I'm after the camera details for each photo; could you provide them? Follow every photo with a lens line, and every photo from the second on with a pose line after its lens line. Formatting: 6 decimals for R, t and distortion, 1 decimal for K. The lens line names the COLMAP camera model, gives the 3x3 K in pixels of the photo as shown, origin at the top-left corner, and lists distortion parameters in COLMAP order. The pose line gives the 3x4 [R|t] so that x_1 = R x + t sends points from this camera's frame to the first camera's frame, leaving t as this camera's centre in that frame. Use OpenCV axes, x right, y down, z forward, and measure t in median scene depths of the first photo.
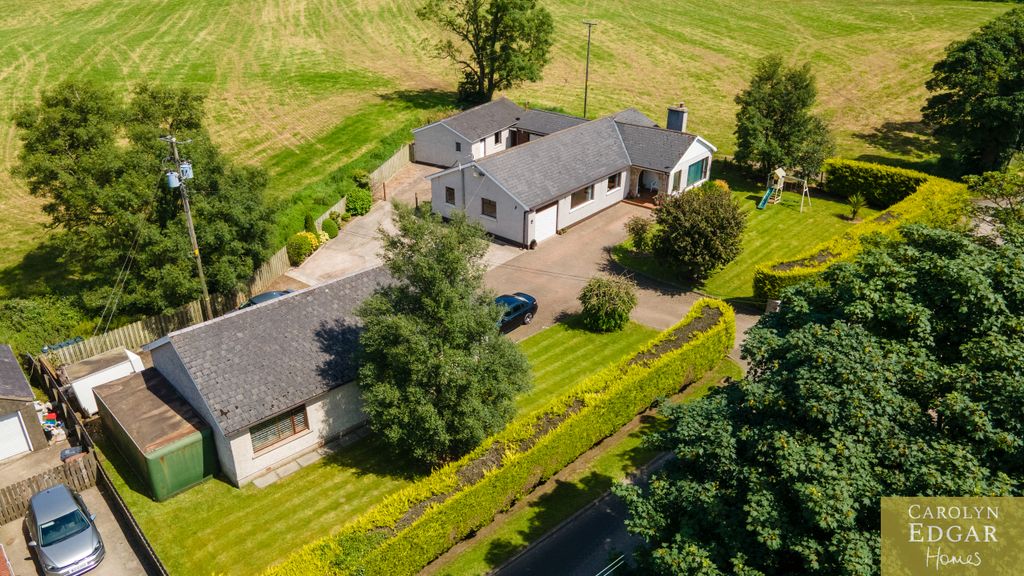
lens RADIAL K [[748.9, 0, 510.4], [0, 748.9, 291.1], [0, 0, 1]] dist [0.031914, 0.027450]
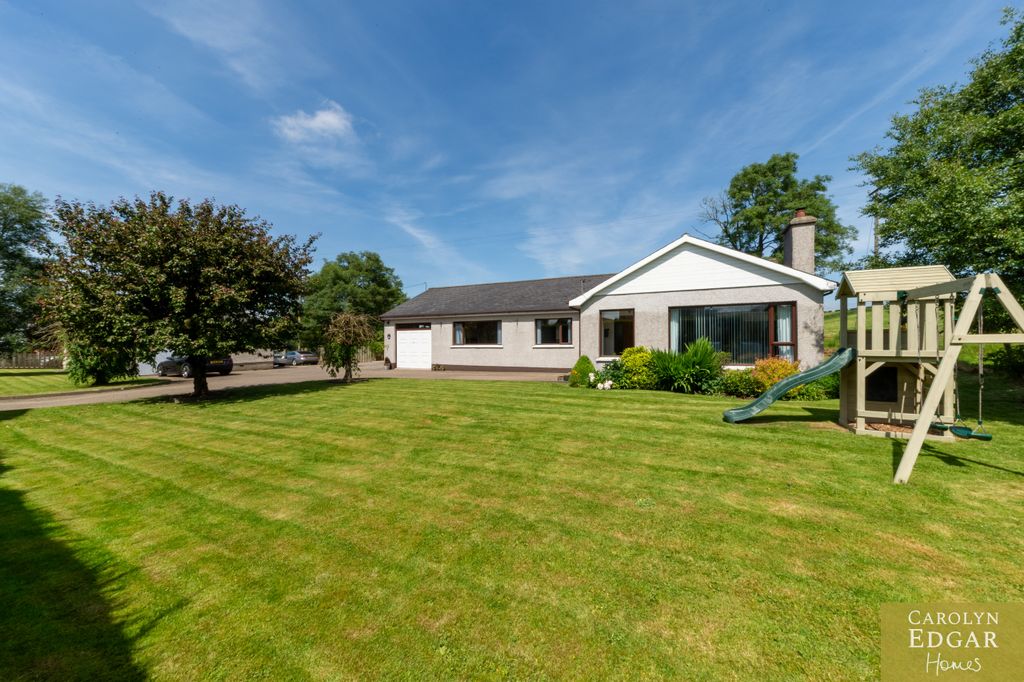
lens RADIAL K [[367.9, 0, 512.4], [0, 367.9, 337.1], [0, 0, 1]] dist [0.001266, 0.000025]
pose [[0.265114, -0.014931, -0.964101, 0.456140], [-0.430582, 0.892813, -0.132231, -0.090648], [0.862736, 0.450181, 0.230268, 0.957505]]
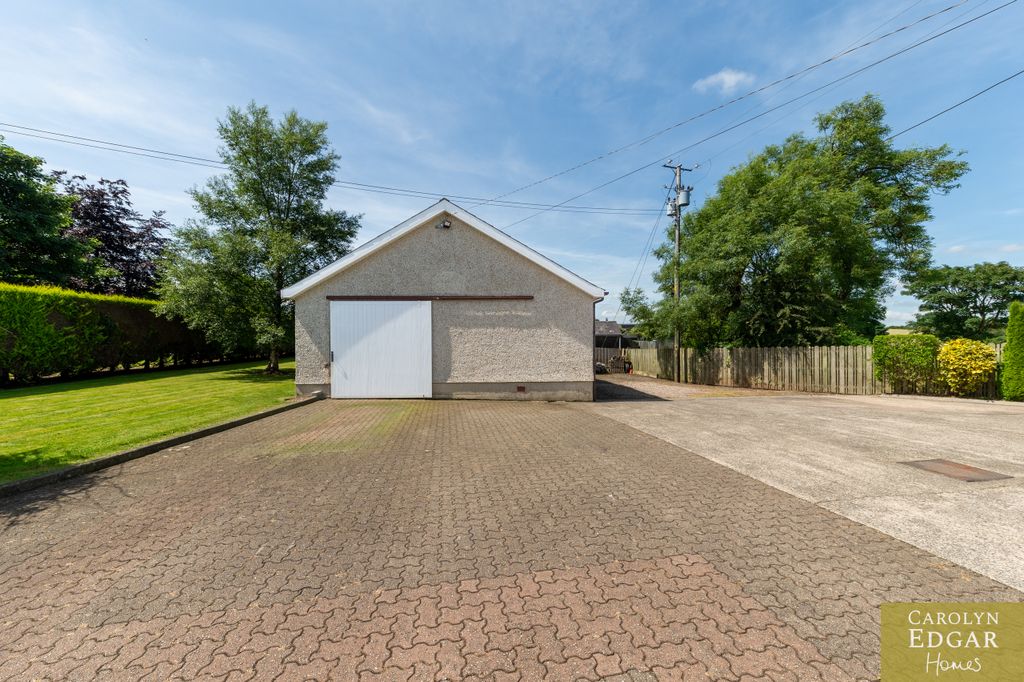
lens RADIAL K [[388.6, 0, 511.4], [0, 388.6, 342.1], [0, 0, 1]] dist [0.007870, -0.003209]
pose [[-0.650629, 0.001206, -0.759395, 0.056693], [-0.344868, 0.890463, 0.296887, -0.050592], [0.676571, 0.455054, -0.578945, 0.884646]]
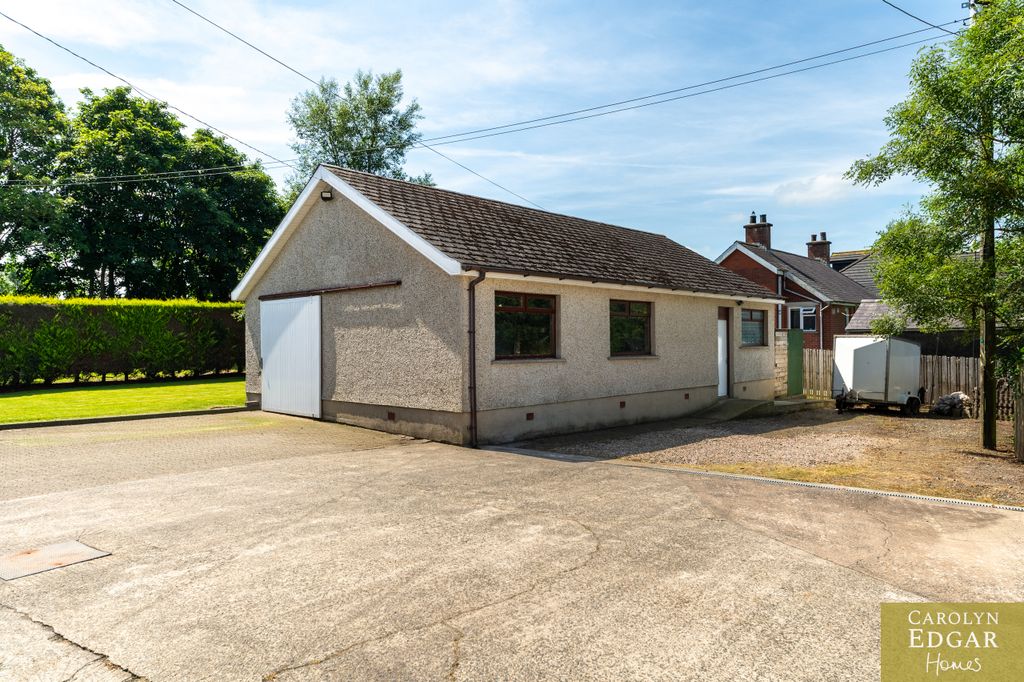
lens RADIAL K [[653.3, 0, 521.8], [0, 653.3, 348.5], [0, 0, 1]] dist [-0.002702, 0.005678]
pose [[-0.995732, 0.003366, -0.092226, -0.130080], [-0.039791, 0.886017, 0.461943, -0.103630], [0.083268, 0.463641, -0.882101, 0.984114]]
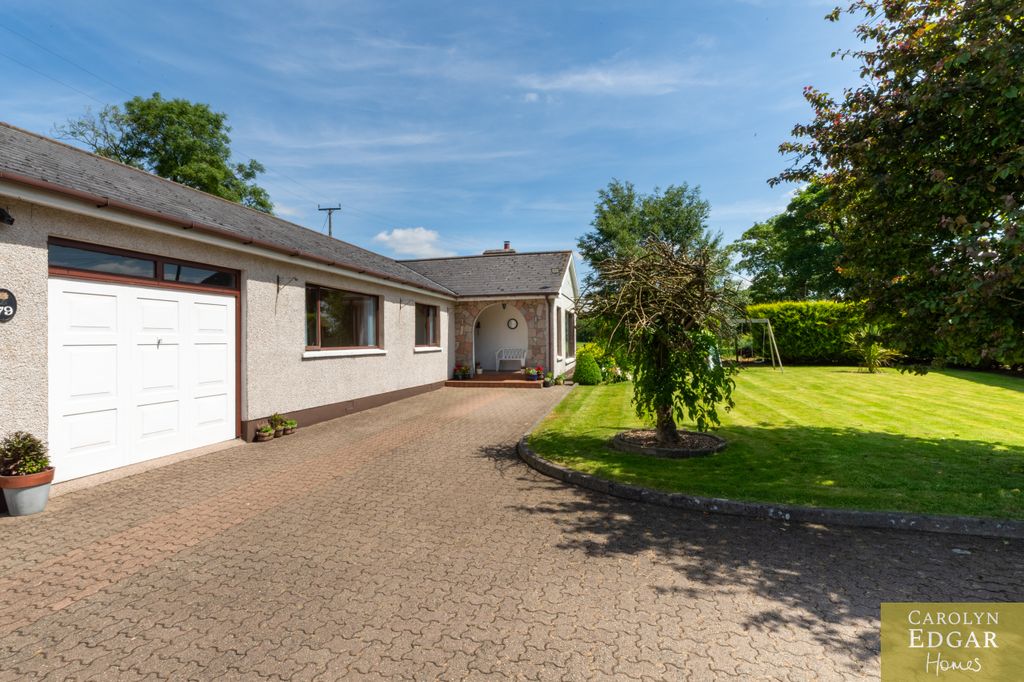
lens RADIAL K [[490.8, 0, 518.6], [0, 490.8, 343.6], [0, 0, 1]] dist [0.016556, -0.001139]
pose [[0.890634, -0.013164, 0.454530, 0.068234], [0.217178, 0.890519, -0.399763, -0.025664], [-0.399505, 0.454756, 0.795985, 0.830468]]
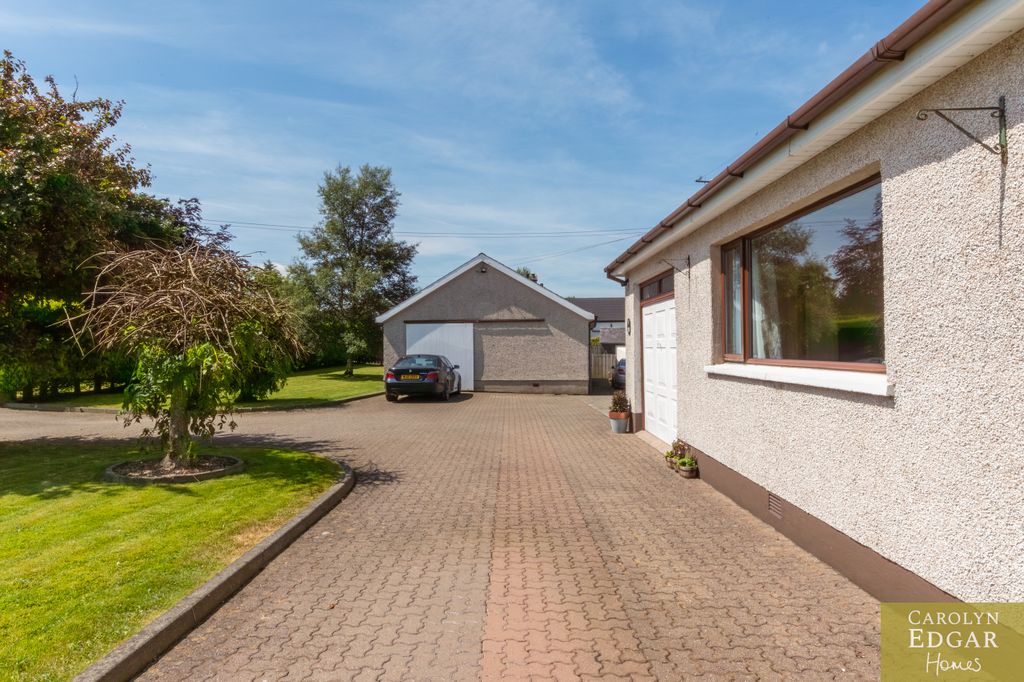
lens RADIAL K [[575.2, 0, 531.5], [0, 575.2, 331.9], [0, 0, 1]] dist [-0.033304, 0.000651]
pose [[-0.742860, -0.015457, -0.669268, 0.187097], [-0.300885, 0.900775, 0.313166, -0.138220], [0.598019, 0.434012, -0.673801, 1.050296]]
